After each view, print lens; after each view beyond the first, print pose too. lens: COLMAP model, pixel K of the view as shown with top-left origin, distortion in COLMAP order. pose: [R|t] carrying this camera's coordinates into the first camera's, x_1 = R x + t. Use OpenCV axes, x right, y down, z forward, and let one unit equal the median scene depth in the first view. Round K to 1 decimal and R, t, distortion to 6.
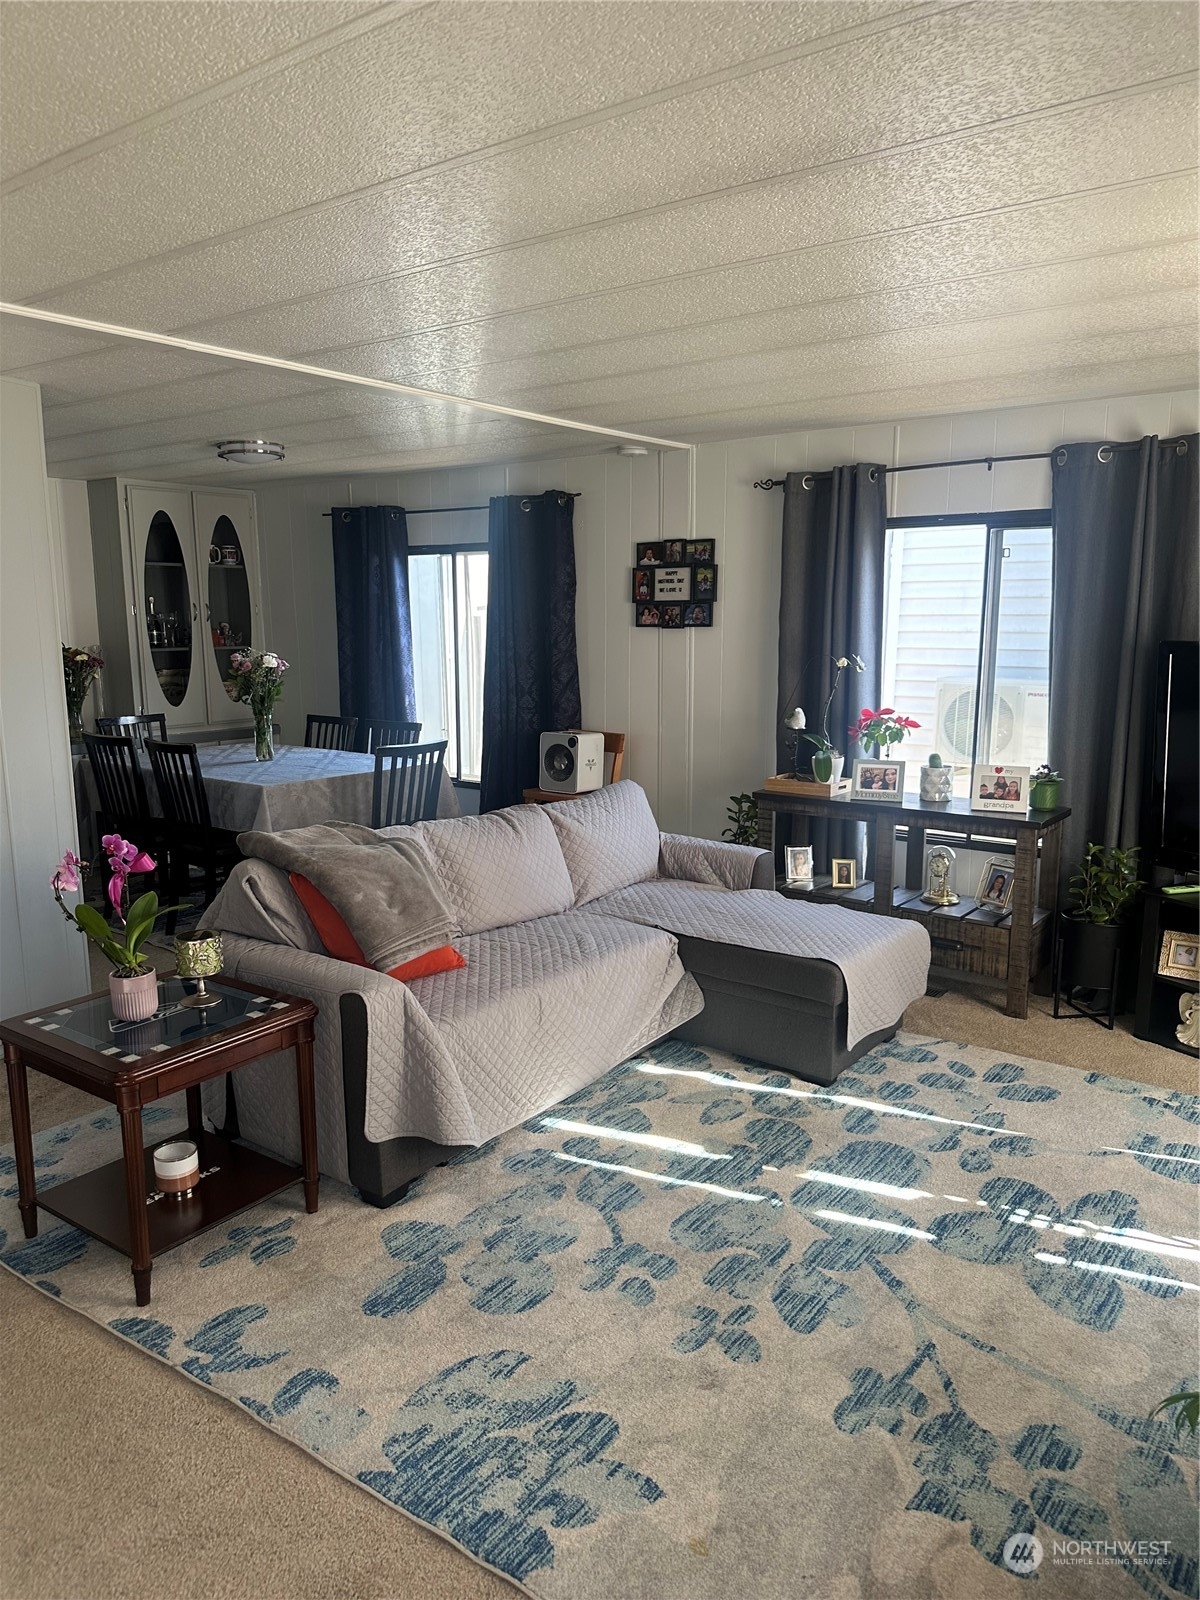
lens RADIAL K [[1122.2, 0, 579.6], [0, 1122.2, 825.7], [0, 0, 1]] dist [0.106400, -0.182003]
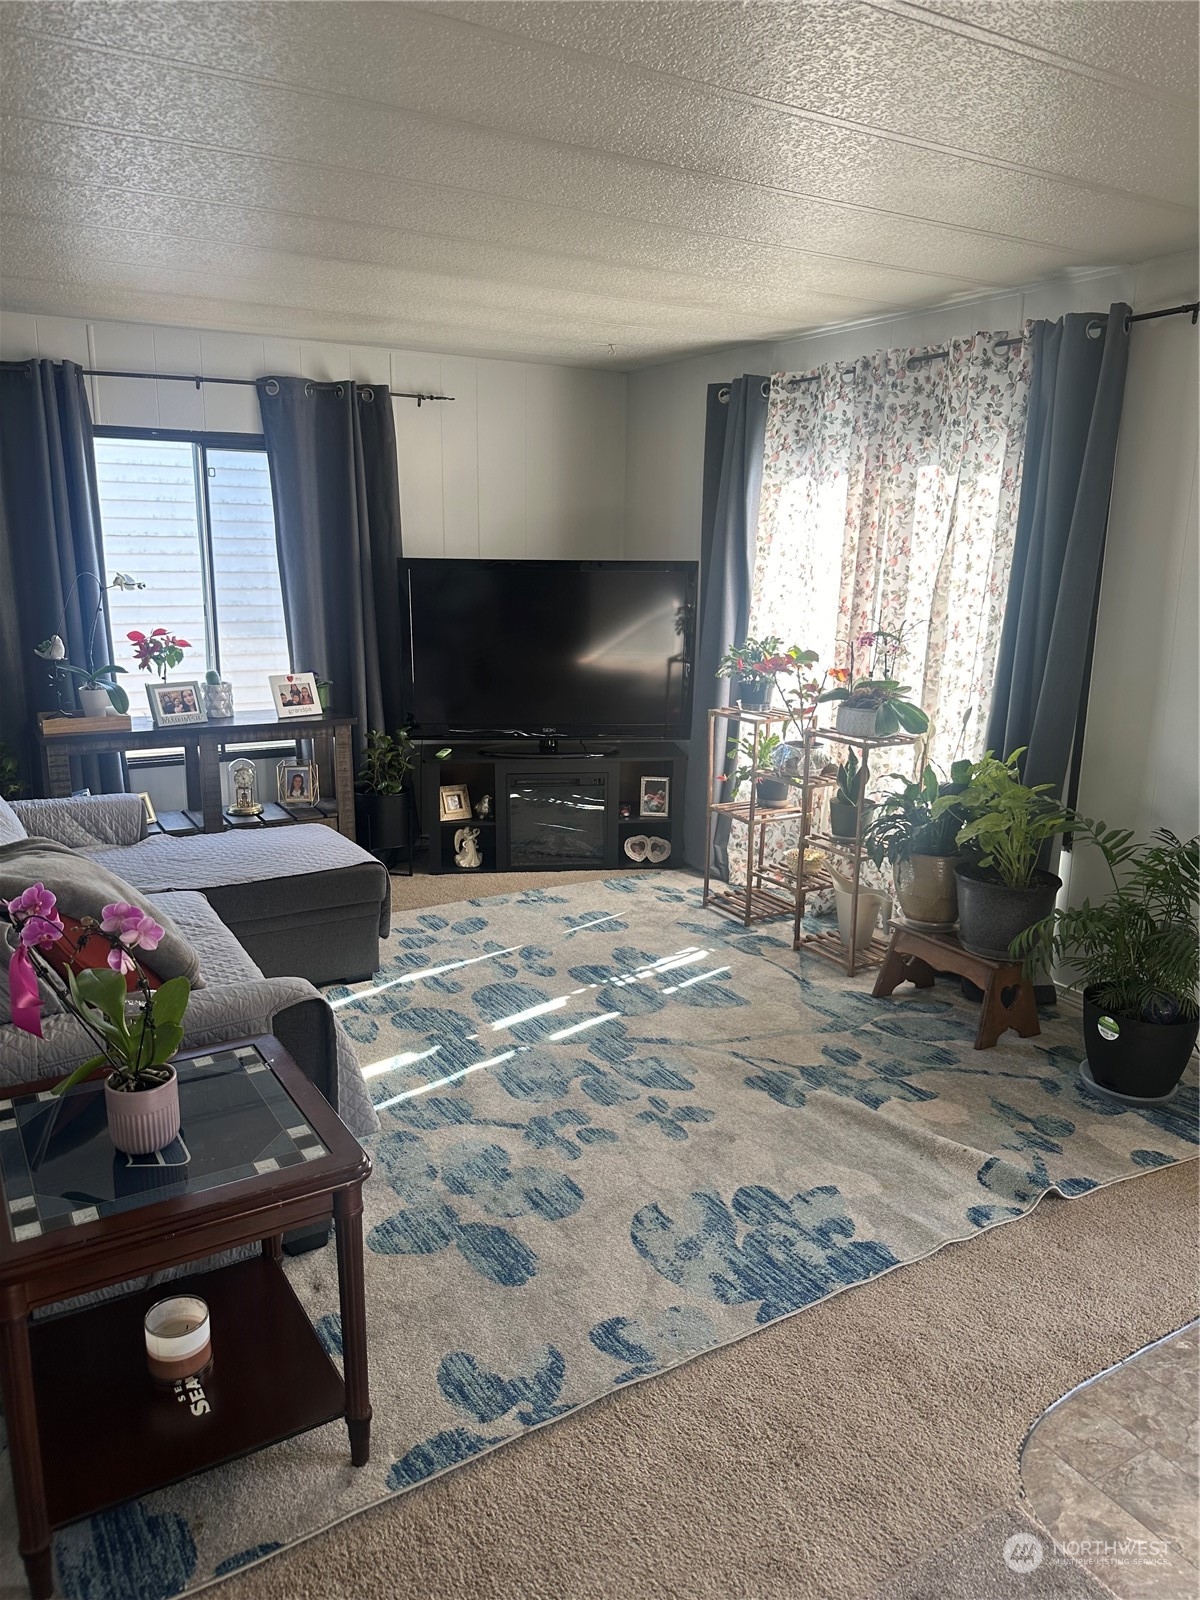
lens RADIAL K [[1122.2, 0, 579.6], [0, 1122.2, 825.7], [0, 0, 1]] dist [0.106400, -0.182003]
pose [[0.382486, -0.219574, 0.897492, -0.726338], [0.162787, 0.972172, 0.168470, -0.067279], [-0.909508, 0.081663, 0.407586, 0.429751]]
